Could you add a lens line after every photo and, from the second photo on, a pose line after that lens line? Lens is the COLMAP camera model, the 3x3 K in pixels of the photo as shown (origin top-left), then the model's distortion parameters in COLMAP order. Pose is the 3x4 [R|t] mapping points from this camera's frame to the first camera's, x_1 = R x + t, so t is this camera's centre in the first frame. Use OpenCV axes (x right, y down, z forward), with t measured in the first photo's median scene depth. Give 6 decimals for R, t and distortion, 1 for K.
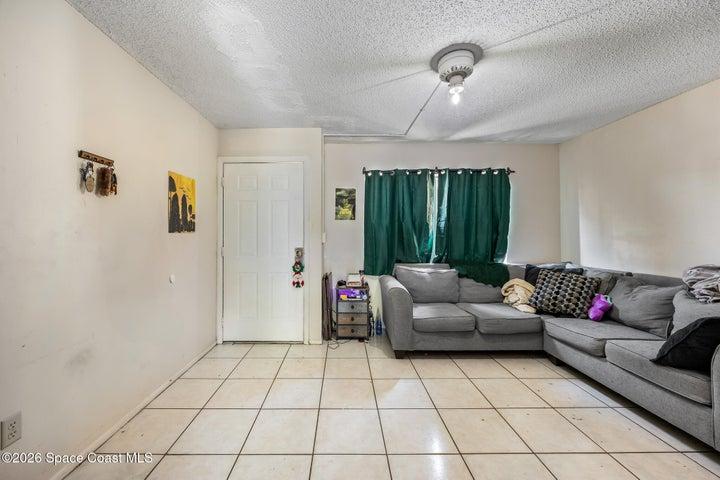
lens RADIAL K [[273.7, 0, 355.8], [0, 273.7, 235.0], [0, 0, 1]] dist [-0.002842, -0.000122]
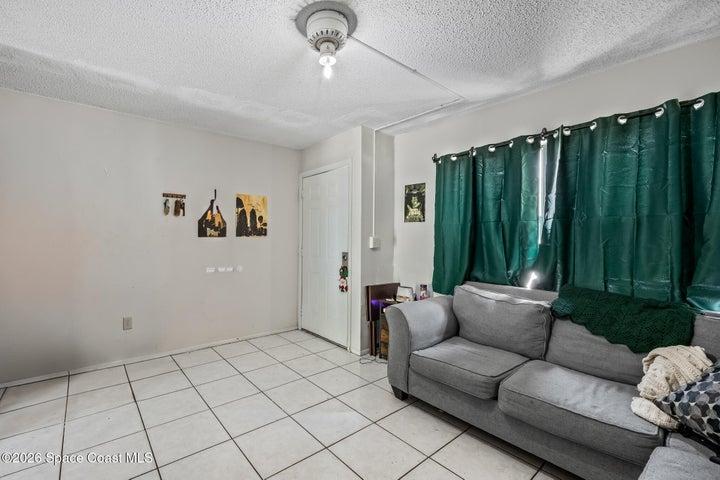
lens RADIAL K [[324.2, 0, 360.0], [0, 324.2, 240.0], [0, 0, 1]] dist [0.000887, 0.000391]
pose [[0.625698, 0.013039, -0.779957, 0.743749], [-0.010825, 0.999909, 0.008031, -0.007881], [0.779991, 0.003418, 0.625782, 0.303002]]
